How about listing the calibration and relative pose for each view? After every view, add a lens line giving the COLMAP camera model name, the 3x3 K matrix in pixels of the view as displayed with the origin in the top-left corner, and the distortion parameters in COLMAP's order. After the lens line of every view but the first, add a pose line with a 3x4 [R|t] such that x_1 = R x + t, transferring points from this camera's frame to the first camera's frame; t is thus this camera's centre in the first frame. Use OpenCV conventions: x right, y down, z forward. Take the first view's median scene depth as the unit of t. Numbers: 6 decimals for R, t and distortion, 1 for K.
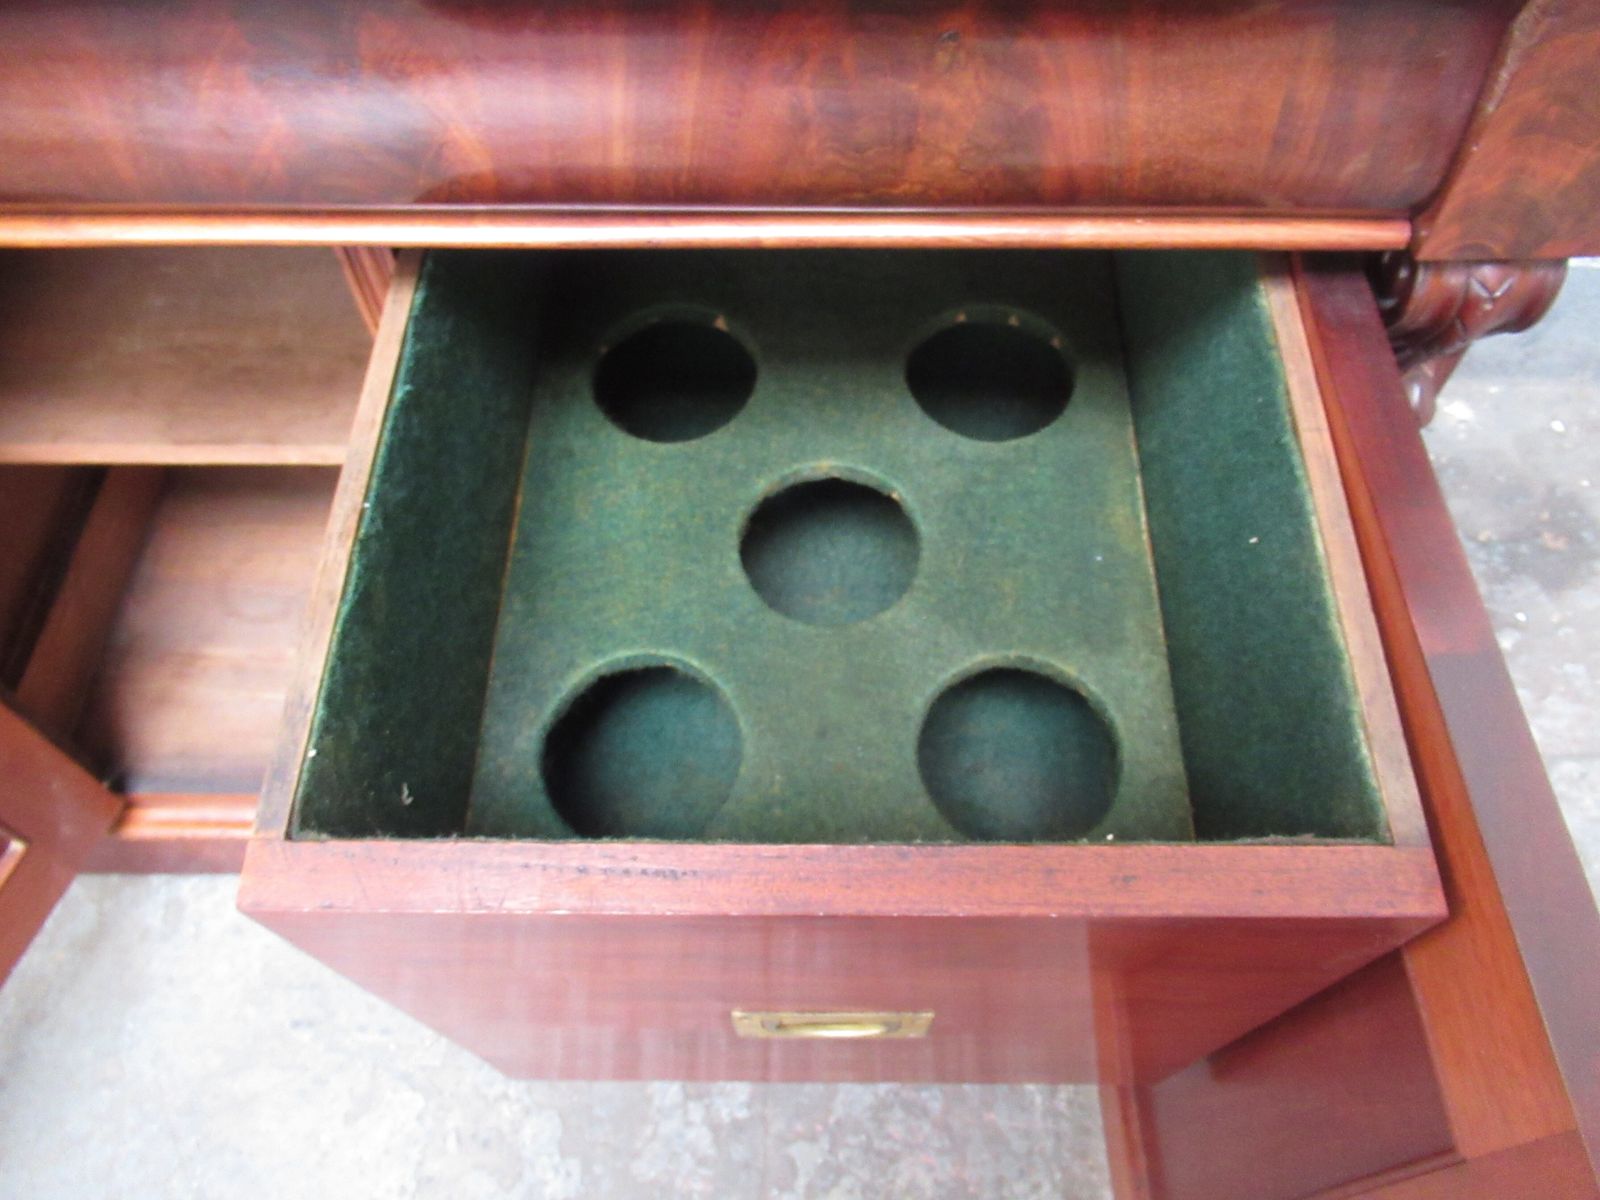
lens RADIAL K [[1168.7, 0, 798.7], [0, 1168.7, 603.5], [0, 0, 1]] dist [0.017295, -0.008226]
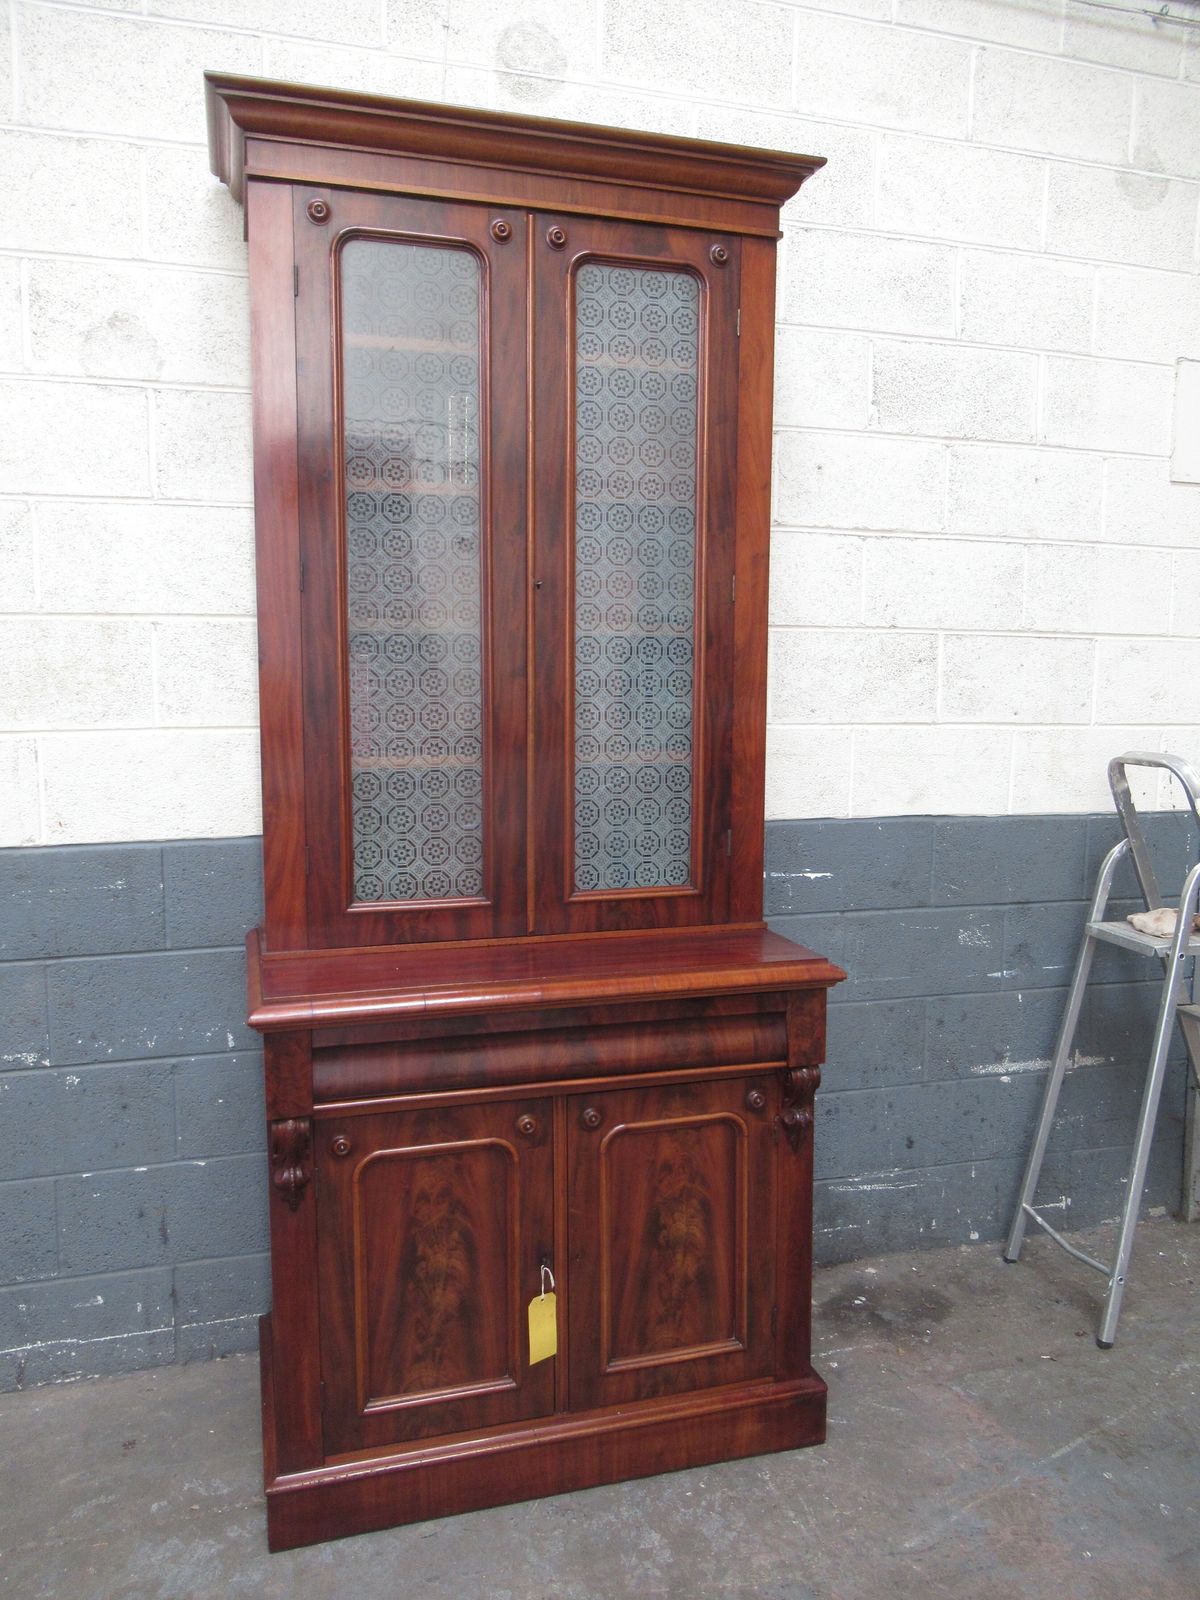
lens RADIAL K [[1203.3, 0, 592.6], [0, 1203.3, 768.1], [0, 0, 1]] dist [-0.013031, 0.011385]
pose [[0.955309, -0.005811, 0.295553, -0.735615], [0.239831, 0.599741, -0.763408, 1.101255], [-0.172819, 0.800173, 0.574332, -1.171900]]
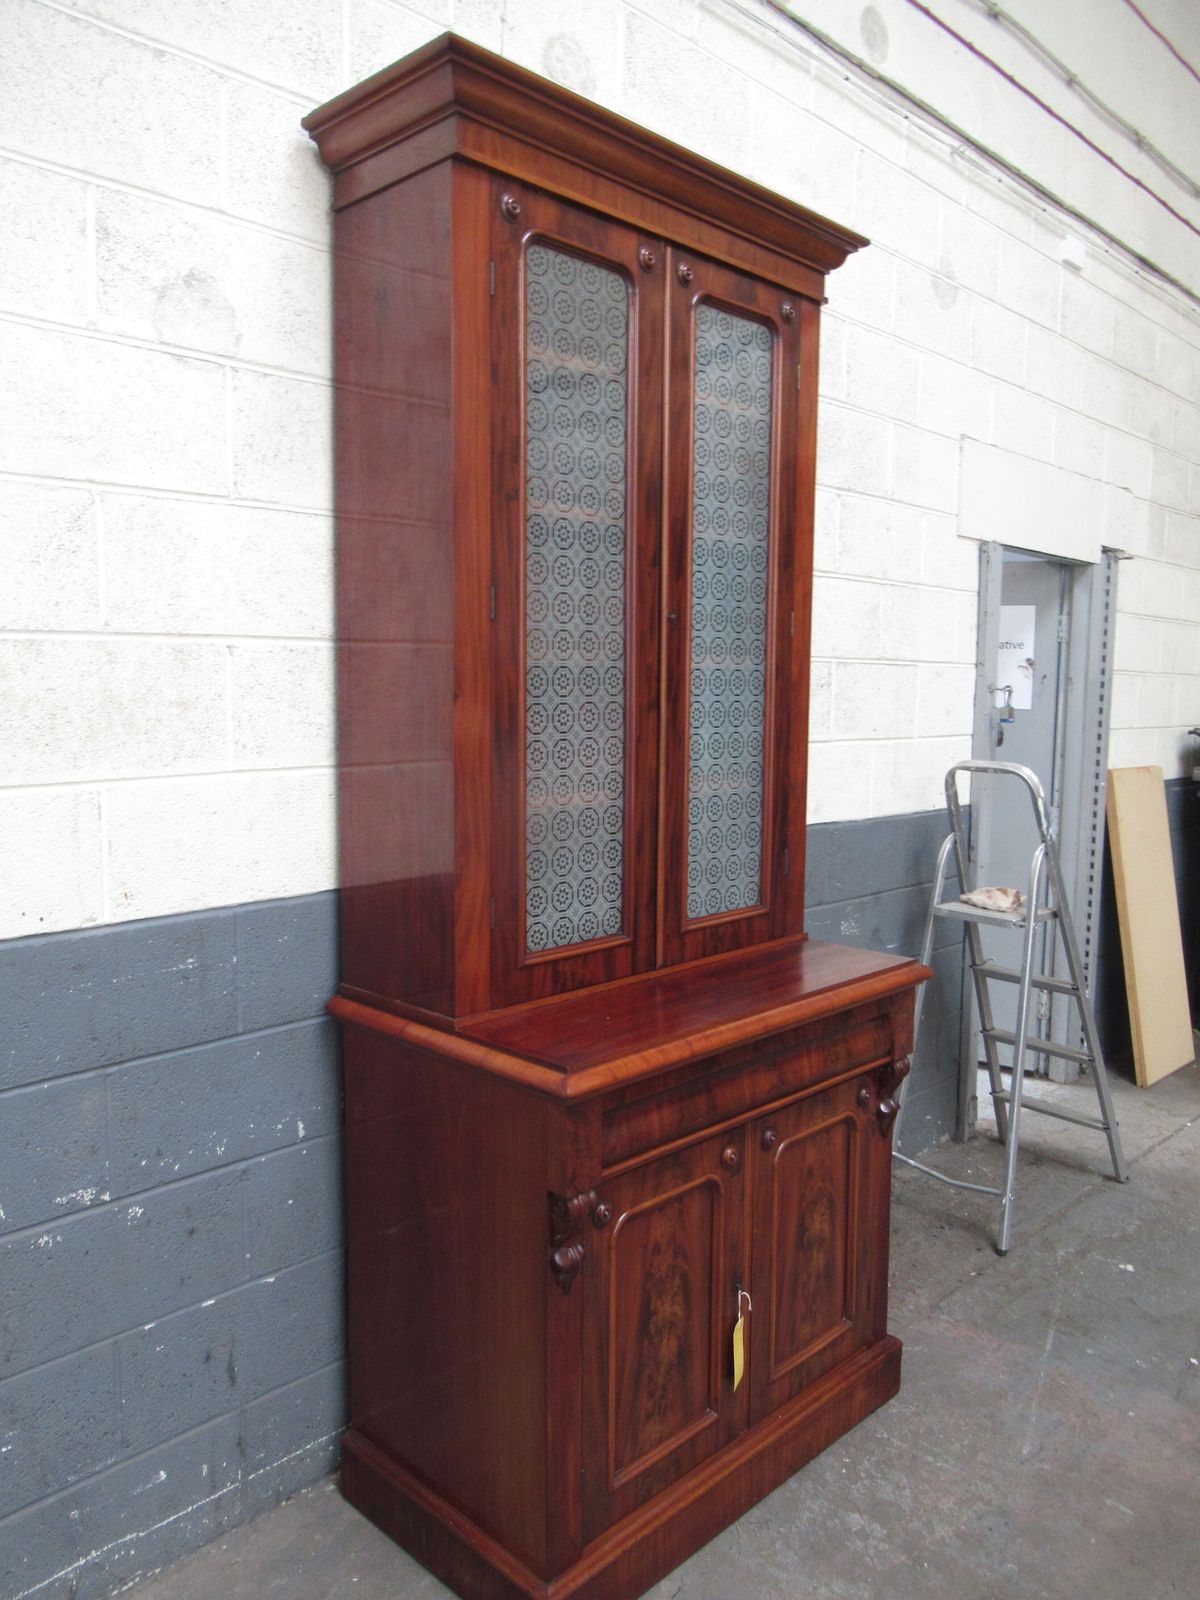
lens RADIAL K [[1203.3, 0, 595.7], [0, 1203.3, 763.2], [0, 0, 1]] dist [-0.013031, 0.011385]
pose [[0.693764, -0.032584, 0.719465, -1.866583], [0.596669, 0.585457, -0.548840, 0.477455], [-0.403332, 0.810048, 0.425611, -0.823512]]
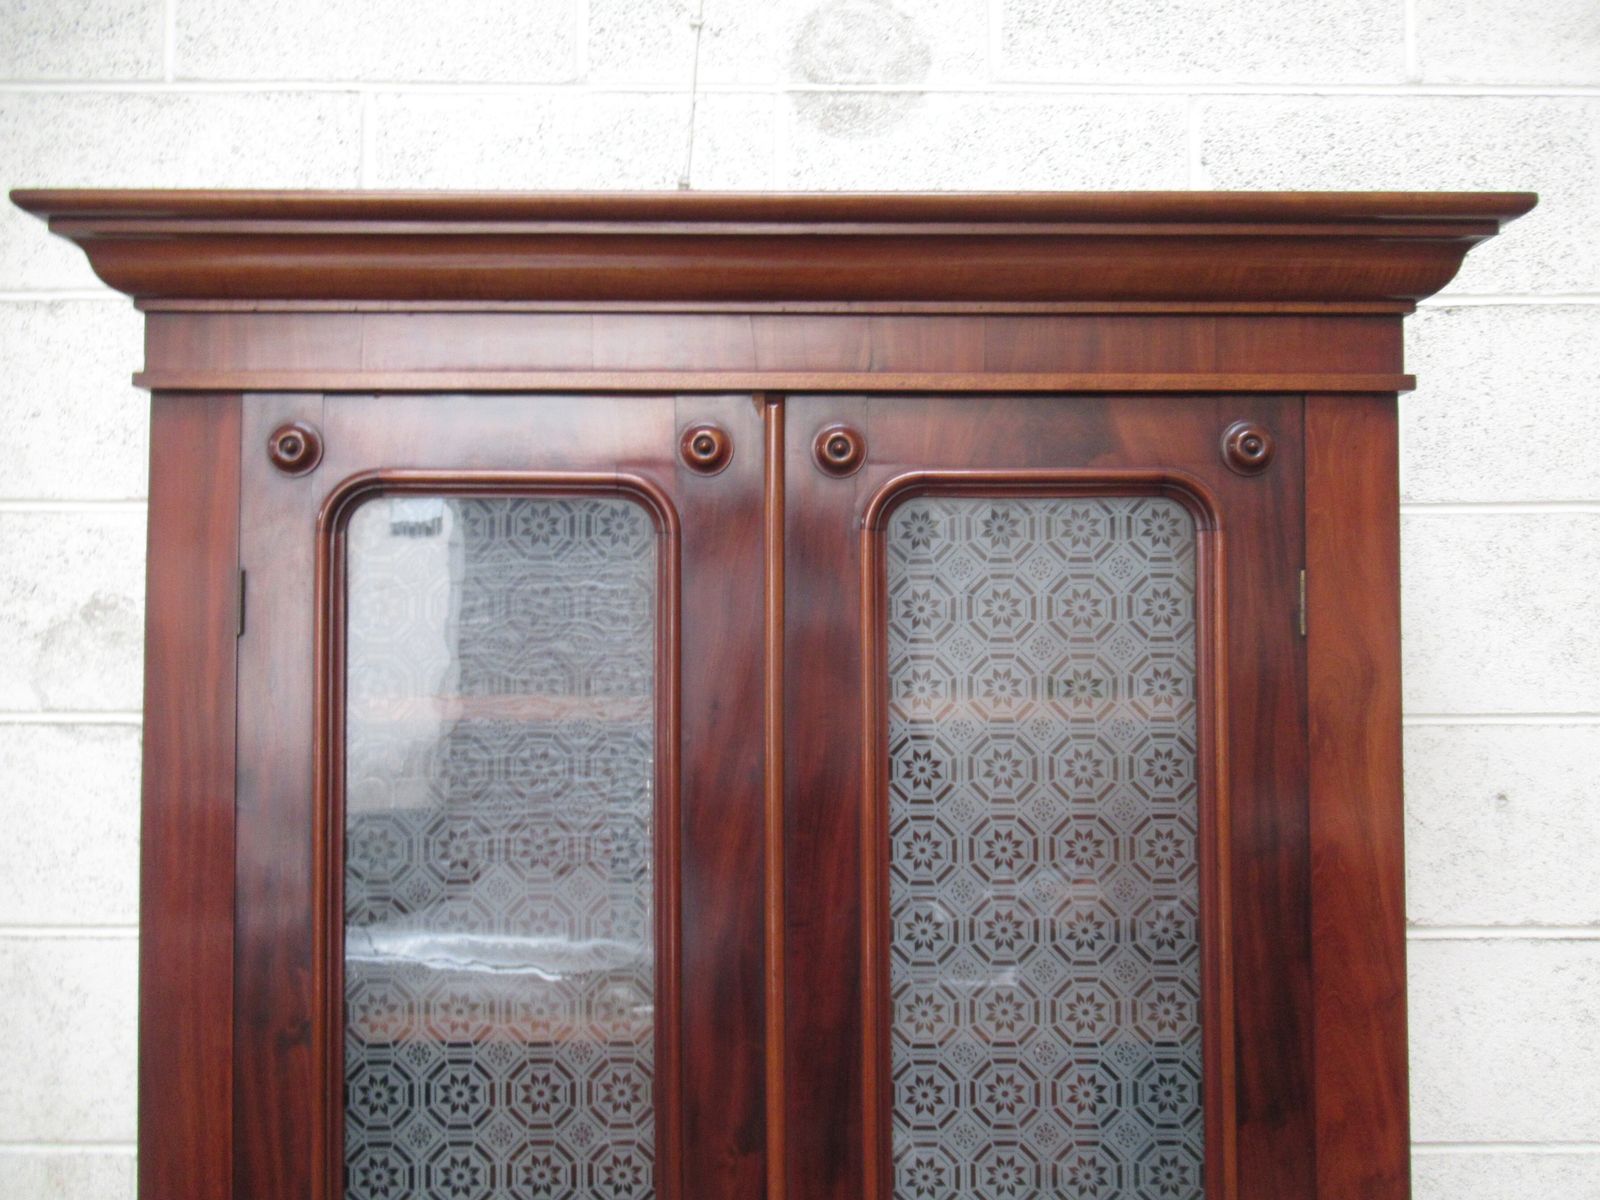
lens RADIAL K [[1168.7, 0, 811.0], [0, 1168.7, 576.9], [0, 0, 1]] dist [0.017295, -0.008226]
pose [[0.999813, 0.012554, 0.014679, -0.183099], [0.006477, 0.498080, -0.867107, -0.311486], [-0.018197, 0.867040, 0.497906, -1.045702]]
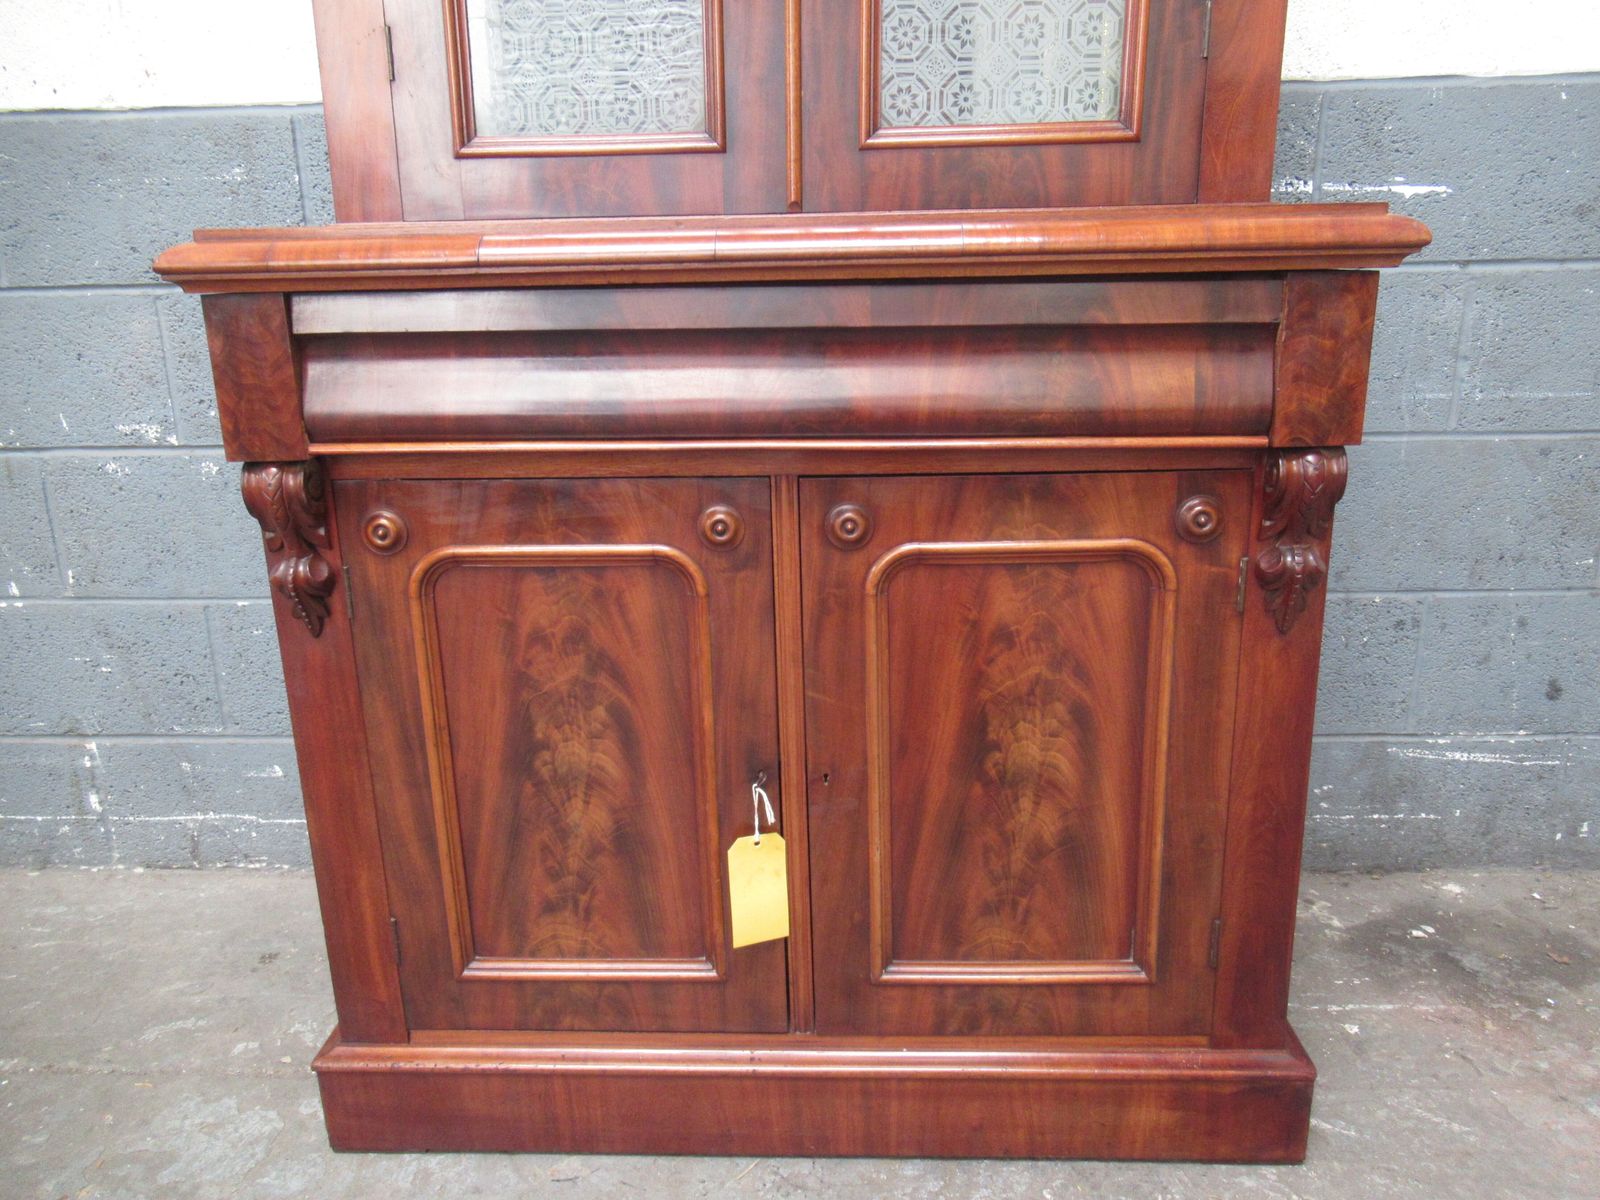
lens RADIAL K [[1203.3, 0, 806.2], [0, 1203.3, 586.6], [0, 0, 1]] dist [-0.013031, 0.011385]
pose [[0.999506, 0.004925, -0.031037, -0.129274], [-0.024436, 0.742836, -0.669028, 0.638298], [0.019760, 0.669456, 0.742589, -0.254170]]
